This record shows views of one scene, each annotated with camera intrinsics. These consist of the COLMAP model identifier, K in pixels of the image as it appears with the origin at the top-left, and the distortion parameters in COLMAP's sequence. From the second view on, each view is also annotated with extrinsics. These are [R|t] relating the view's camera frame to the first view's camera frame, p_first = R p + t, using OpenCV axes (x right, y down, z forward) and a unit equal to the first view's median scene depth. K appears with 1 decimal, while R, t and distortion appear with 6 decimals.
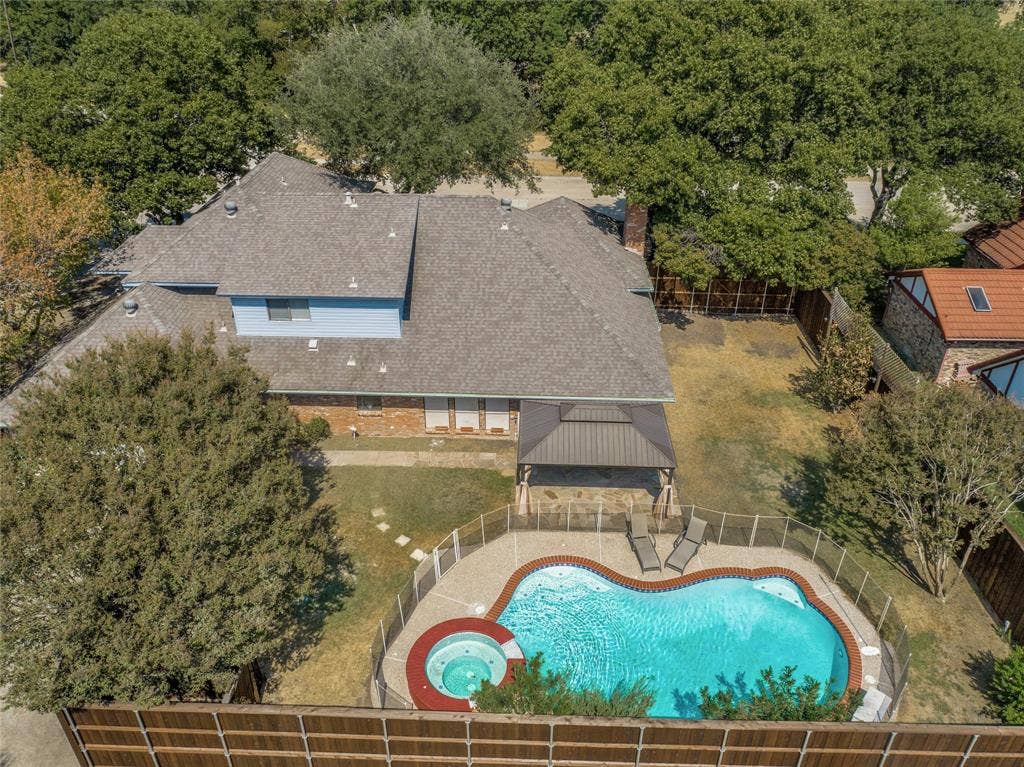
lens RADIAL K [[782.5, 0, 512.0], [0, 782.5, 383.5], [0, 0, 1]] dist [-0.000974, -0.000810]
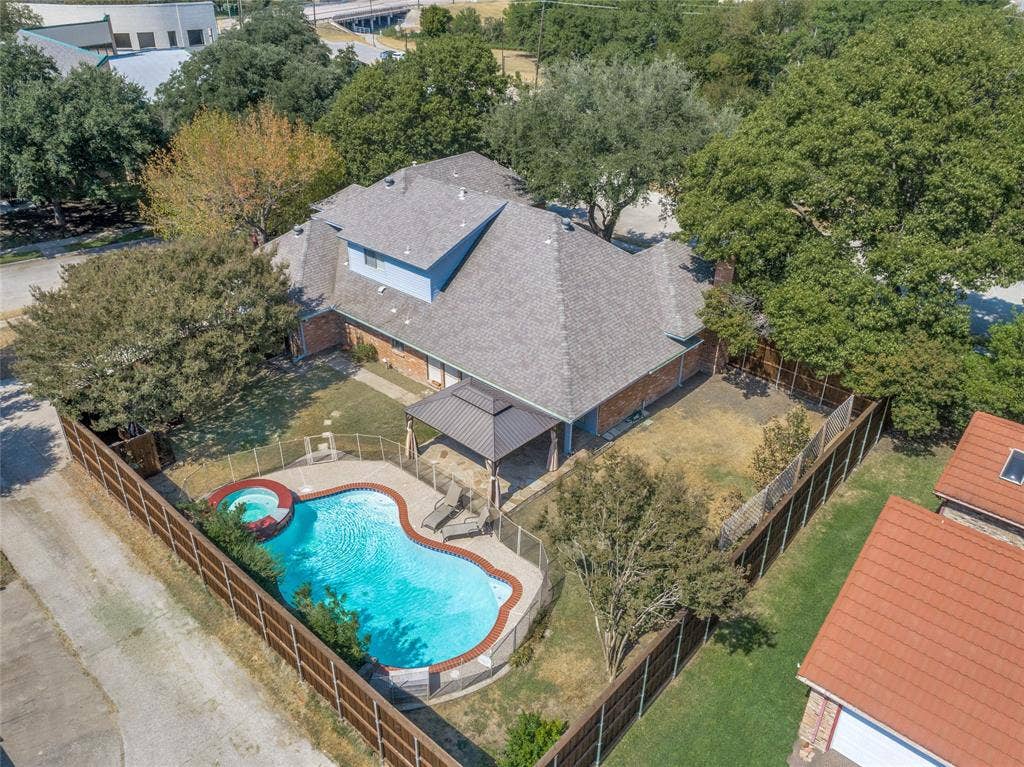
lens RADIAL K [[782.5, 0, 512.0], [0, 782.5, 383.5], [0, 0, 1]] dist [-0.000974, -0.000810]
pose [[0.753714, 0.327357, -0.569871, 0.724686], [-0.344822, 0.935156, 0.081129, -0.085777], [0.559476, 0.135355, 0.817720, 0.065037]]
